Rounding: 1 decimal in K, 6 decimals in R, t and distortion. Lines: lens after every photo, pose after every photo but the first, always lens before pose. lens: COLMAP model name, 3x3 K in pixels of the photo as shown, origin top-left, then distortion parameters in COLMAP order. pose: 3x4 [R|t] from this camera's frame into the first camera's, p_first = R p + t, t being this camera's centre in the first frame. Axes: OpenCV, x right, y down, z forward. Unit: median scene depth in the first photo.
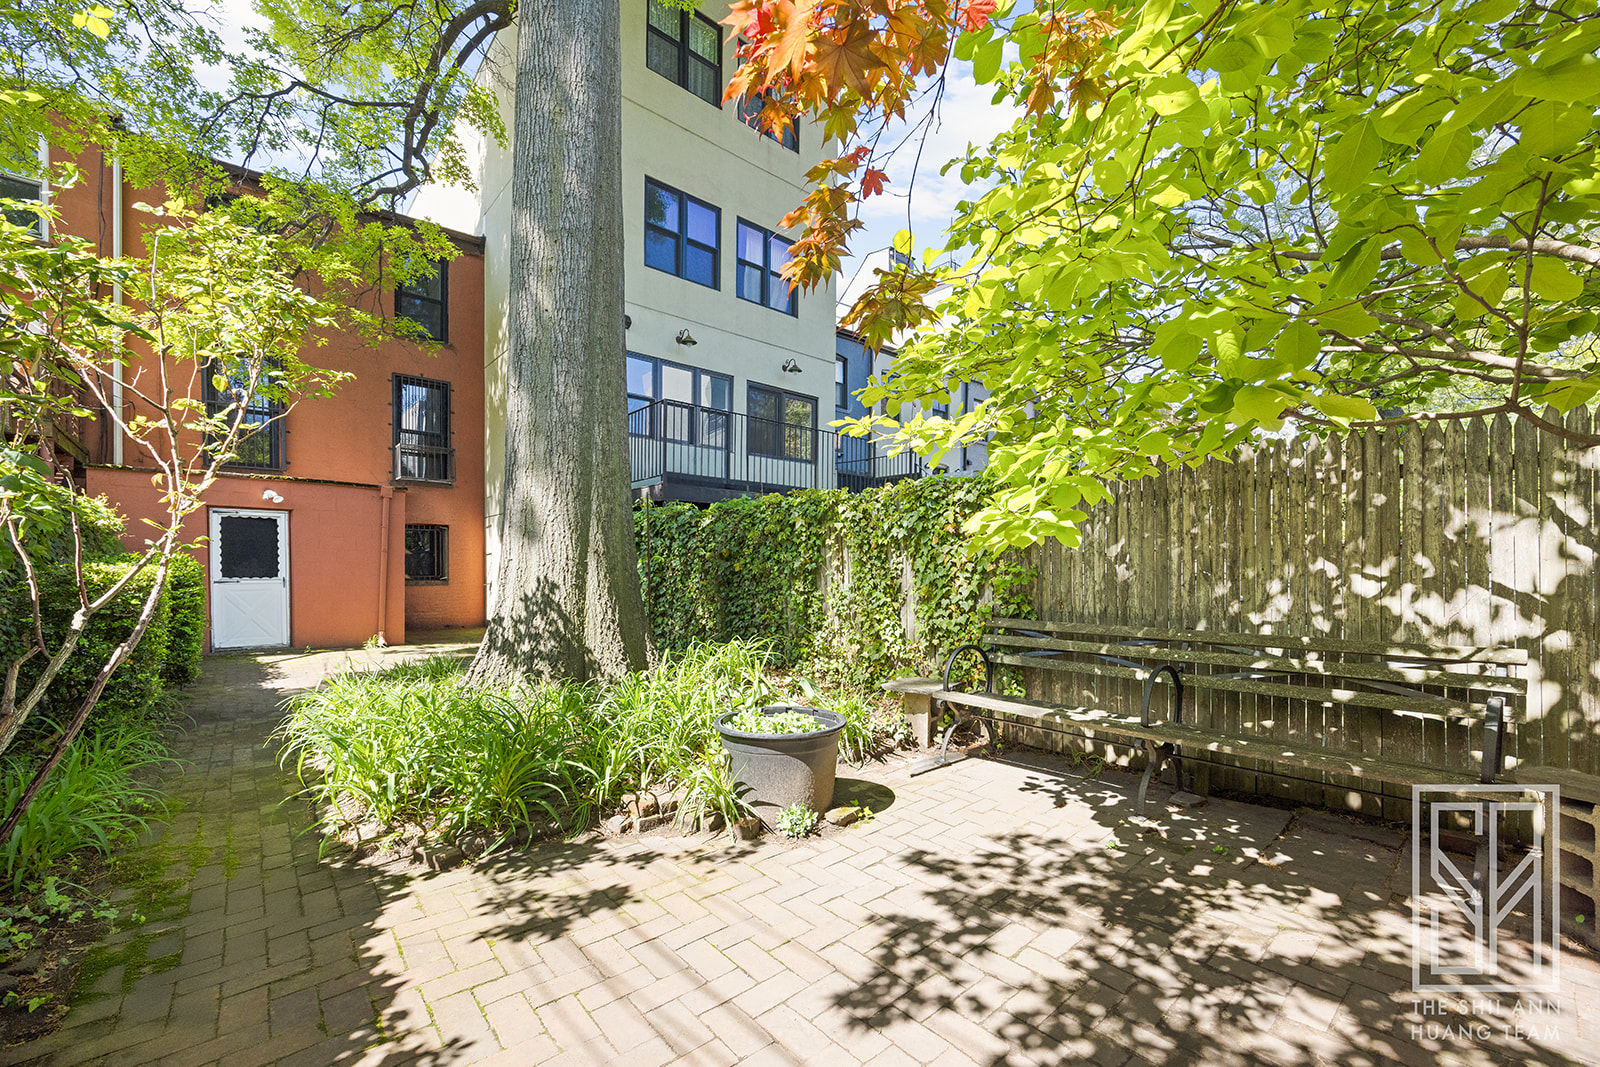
lens RADIAL K [[625.1, 0, 763.2], [0, 625.1, 569.8], [0, 0, 1]] dist [0.000015, 0.000015]
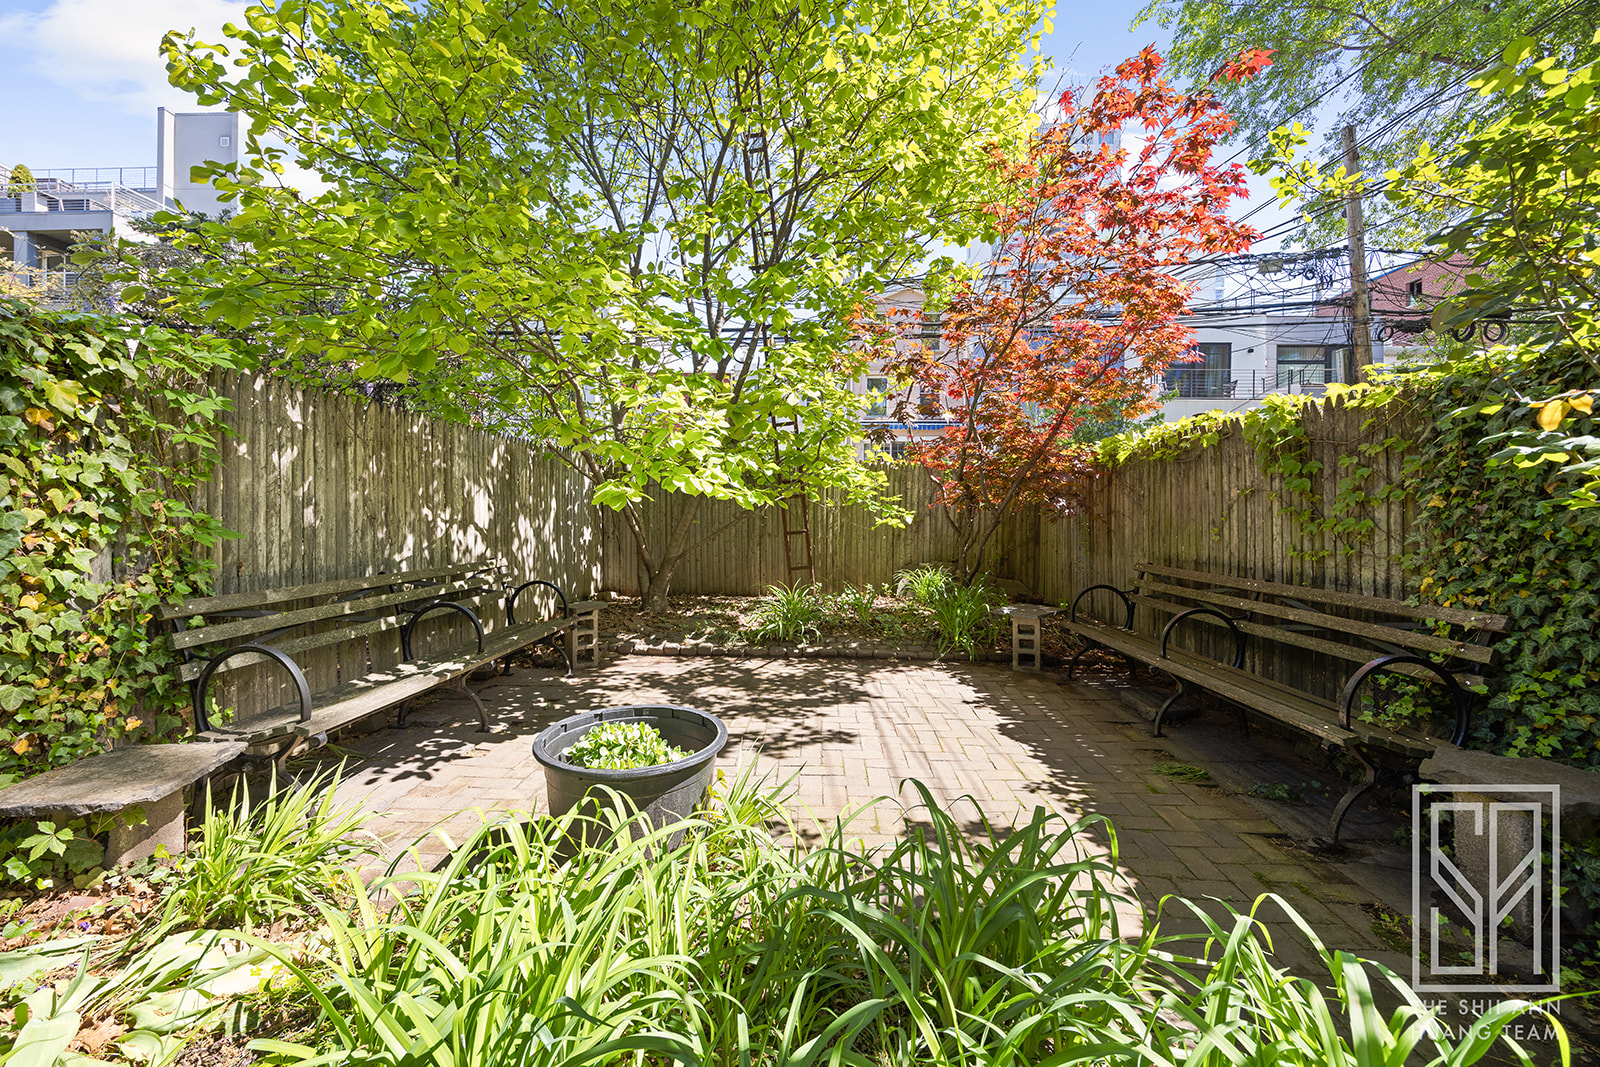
lens RADIAL K [[625.1, 0, 795.2], [0, 625.1, 522.6], [0, 0, 1]] dist [0.000015, 0.000015]
pose [[-0.766509, -0.006128, 0.642204, -0.545631], [-0.001523, 0.999969, 0.007723, 0.002157], [-0.642232, 0.004941, -0.766495, 1.436368]]
